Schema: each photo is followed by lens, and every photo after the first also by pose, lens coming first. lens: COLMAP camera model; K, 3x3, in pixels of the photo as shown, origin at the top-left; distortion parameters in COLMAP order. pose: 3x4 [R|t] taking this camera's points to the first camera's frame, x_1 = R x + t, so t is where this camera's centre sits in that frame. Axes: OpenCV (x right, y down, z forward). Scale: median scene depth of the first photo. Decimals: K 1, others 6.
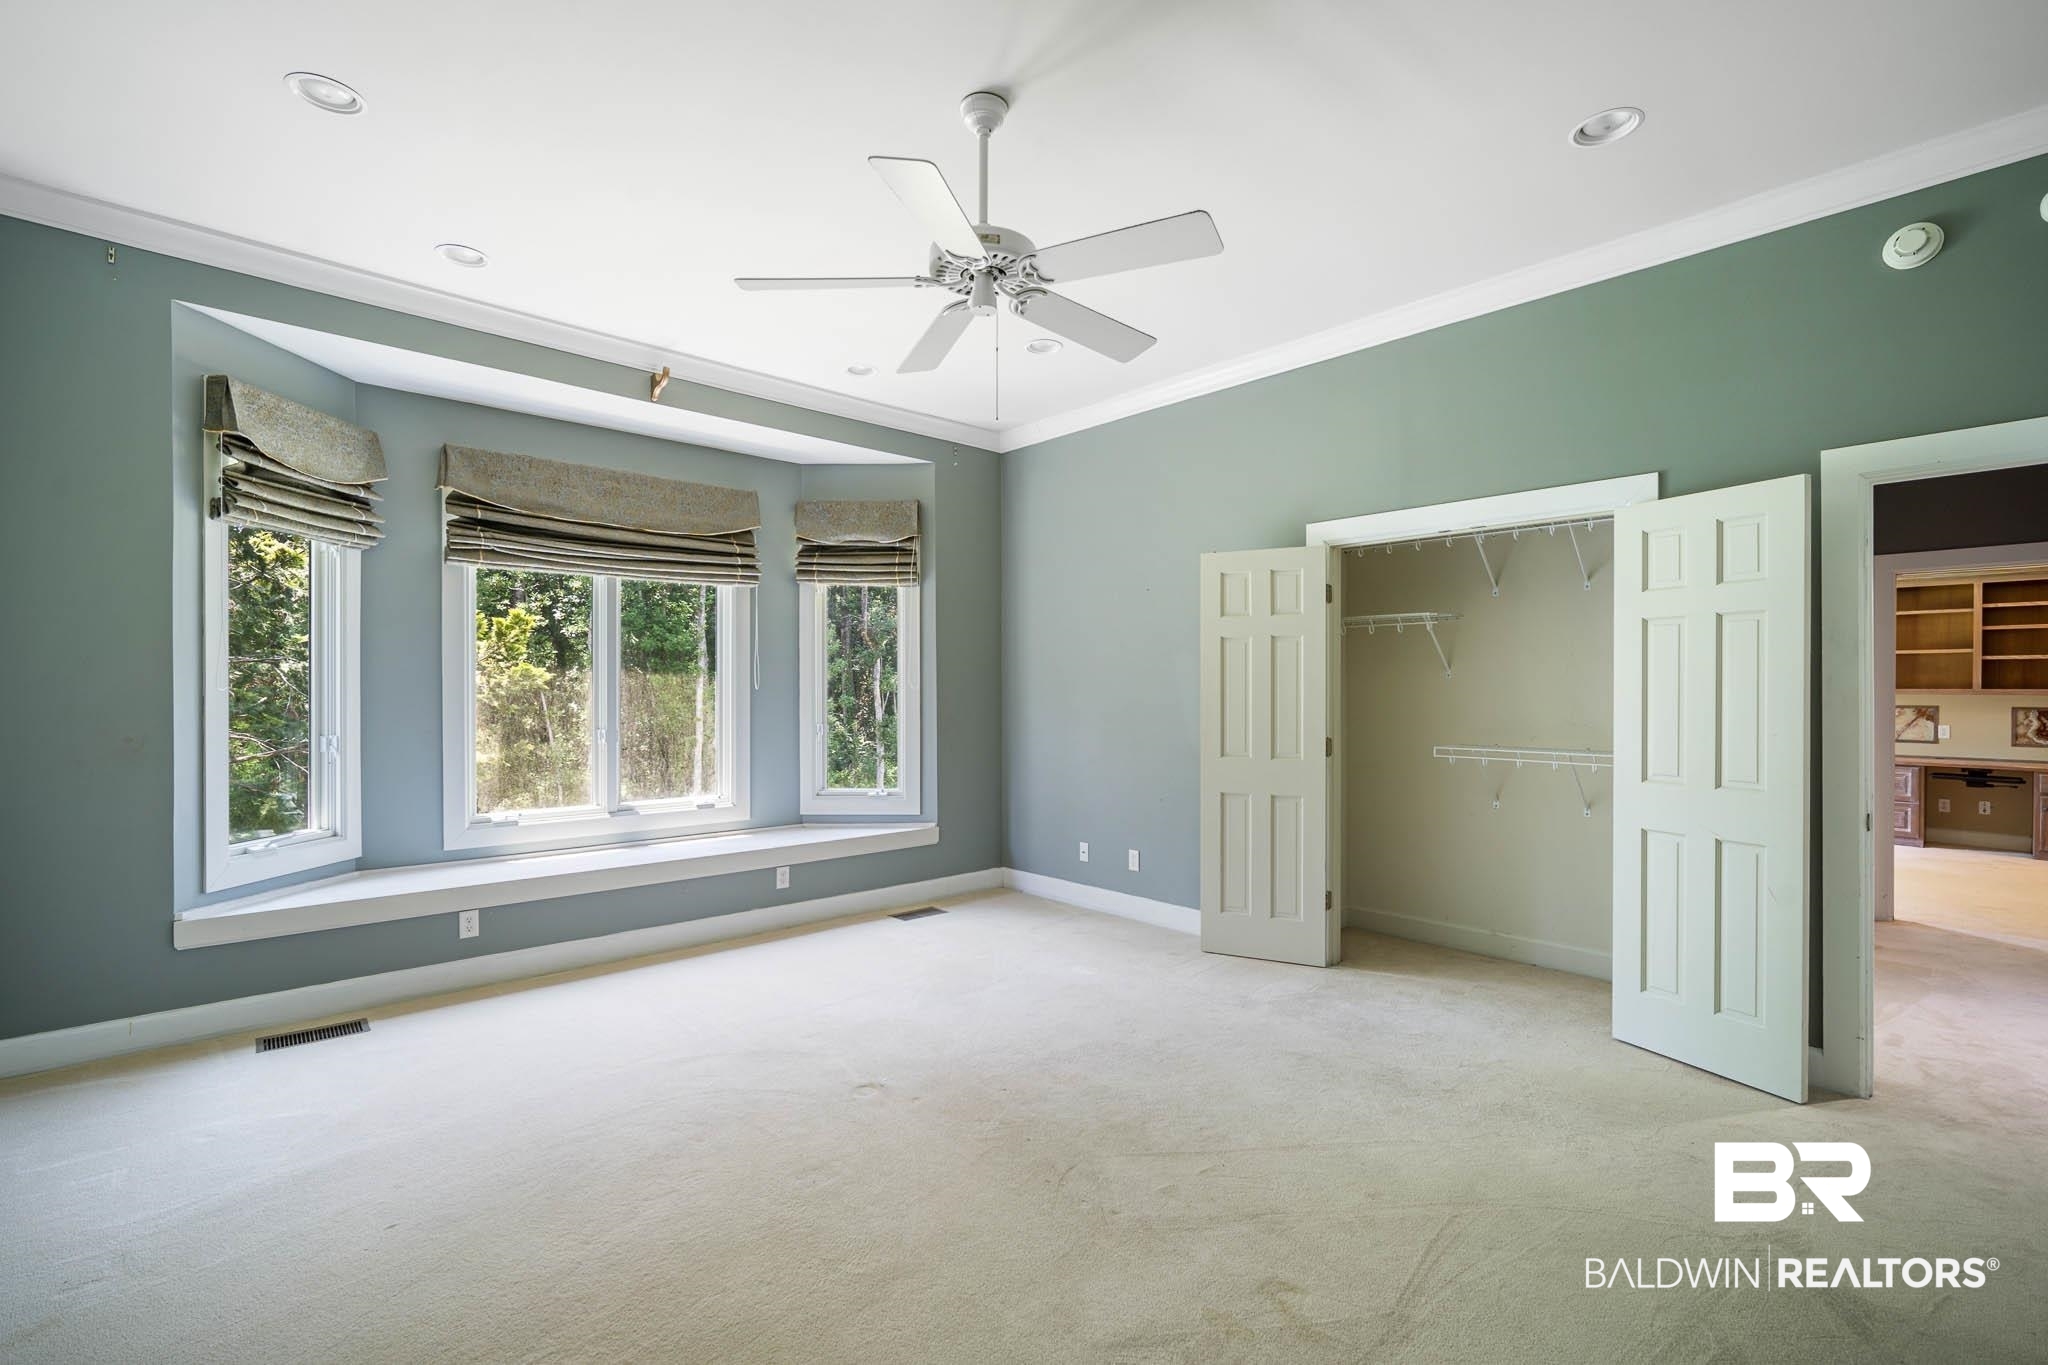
lens RADIAL K [[893.5, 0, 1010.4], [0, 893.5, 691.1], [0, 0, 1]] dist [-0.011783, 0.001043]
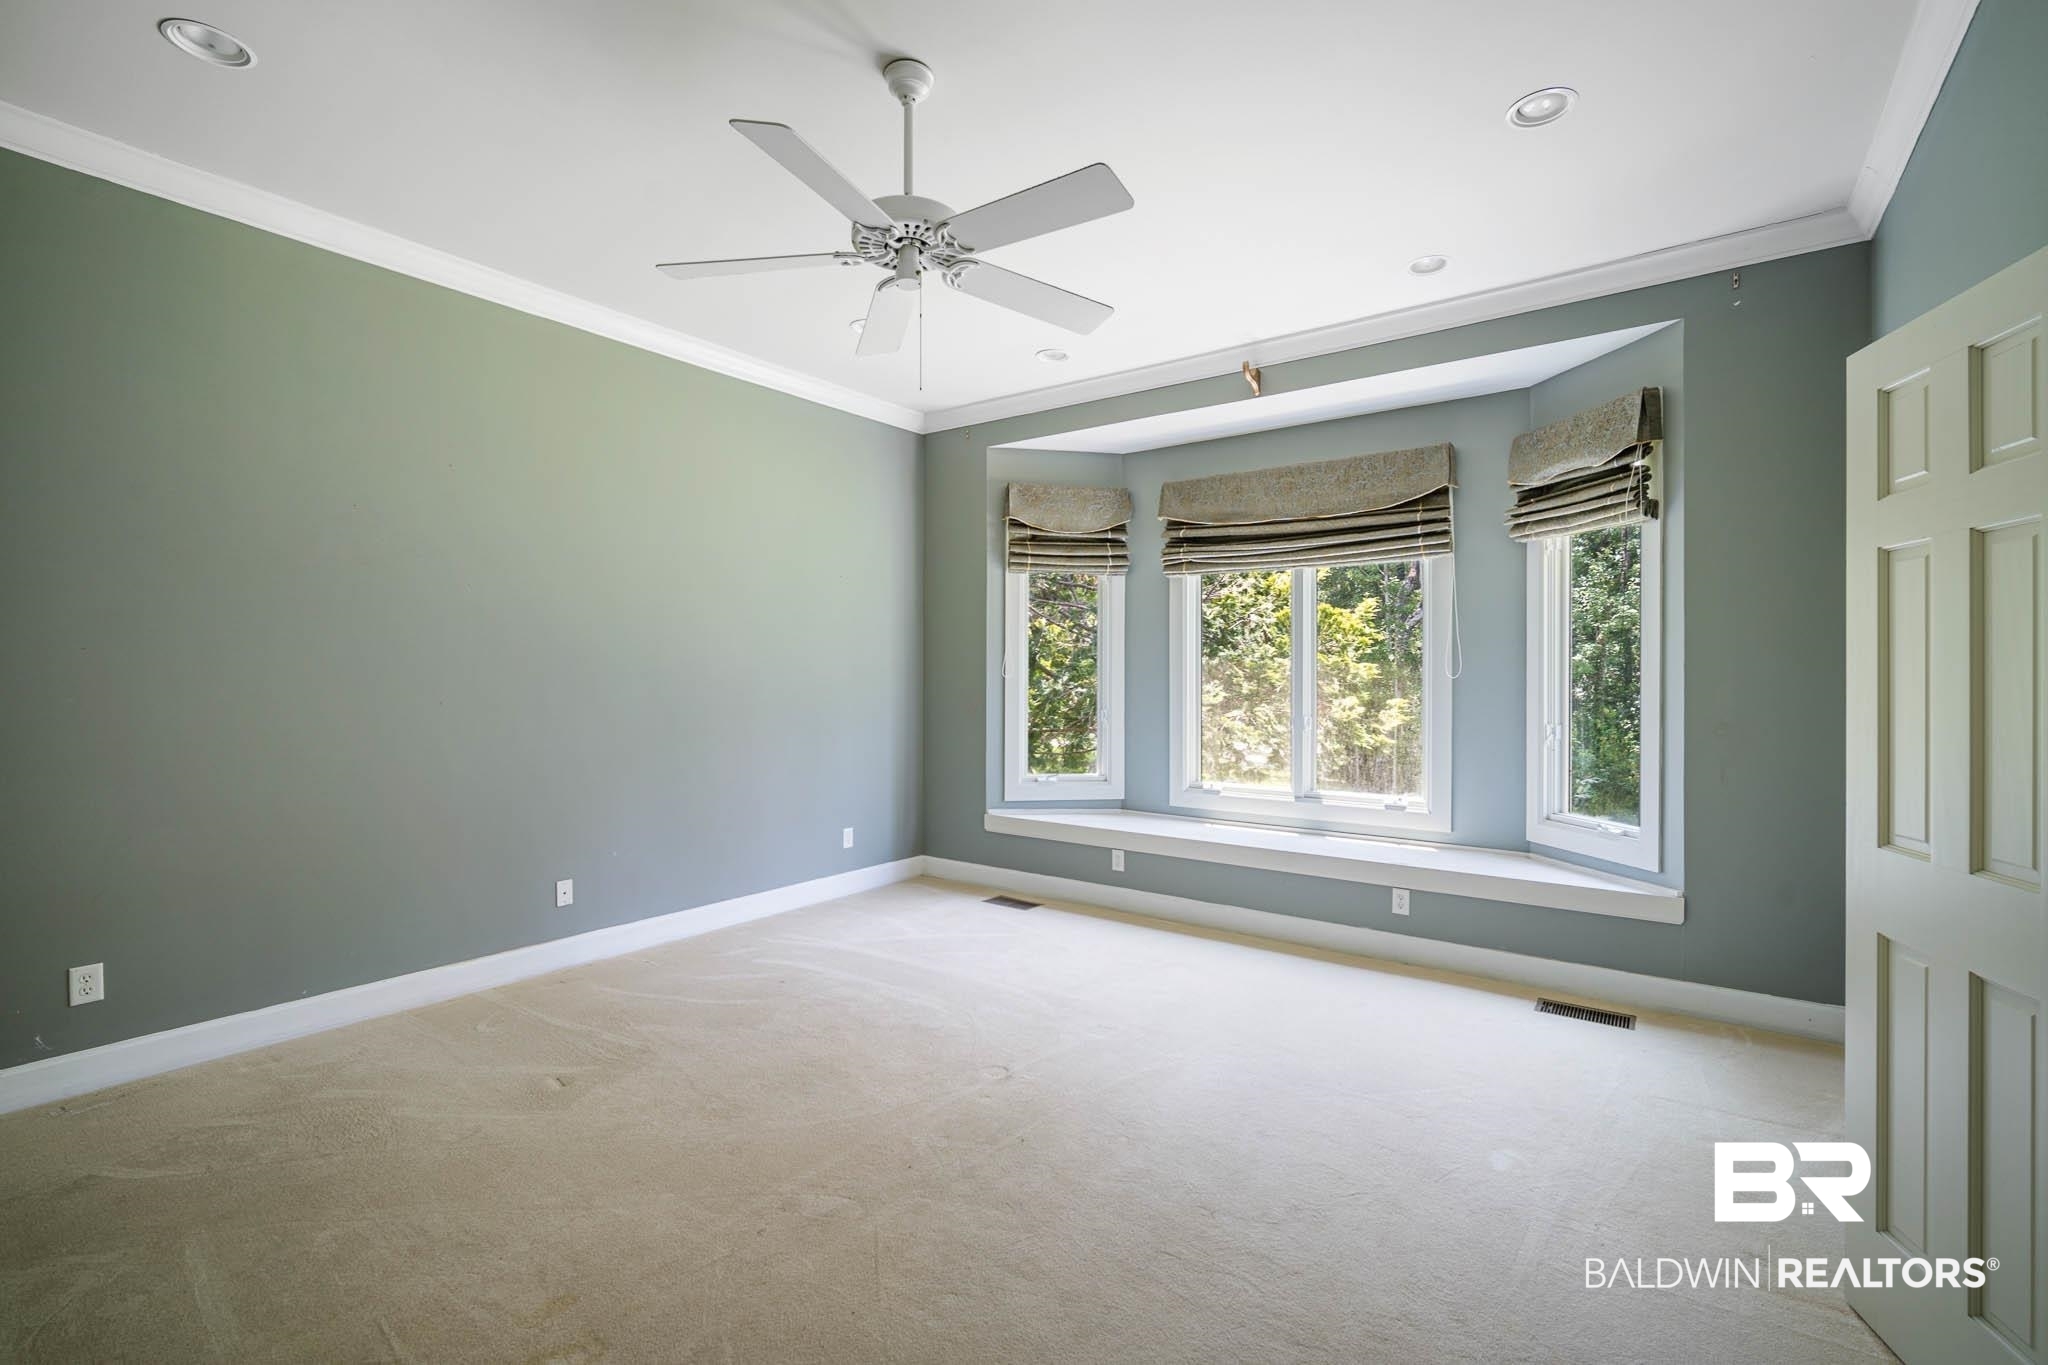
lens RADIAL K [[893.5, 0, 1011.6], [0, 893.5, 672.3], [0, 0, 1]] dist [-0.011783, 0.001043]
pose [[0.192736, -0.008032, -0.981218, 0.516542], [-0.008155, 0.999919, -0.009787, 0.004801], [0.981217, 0.009888, 0.192655, 0.495548]]
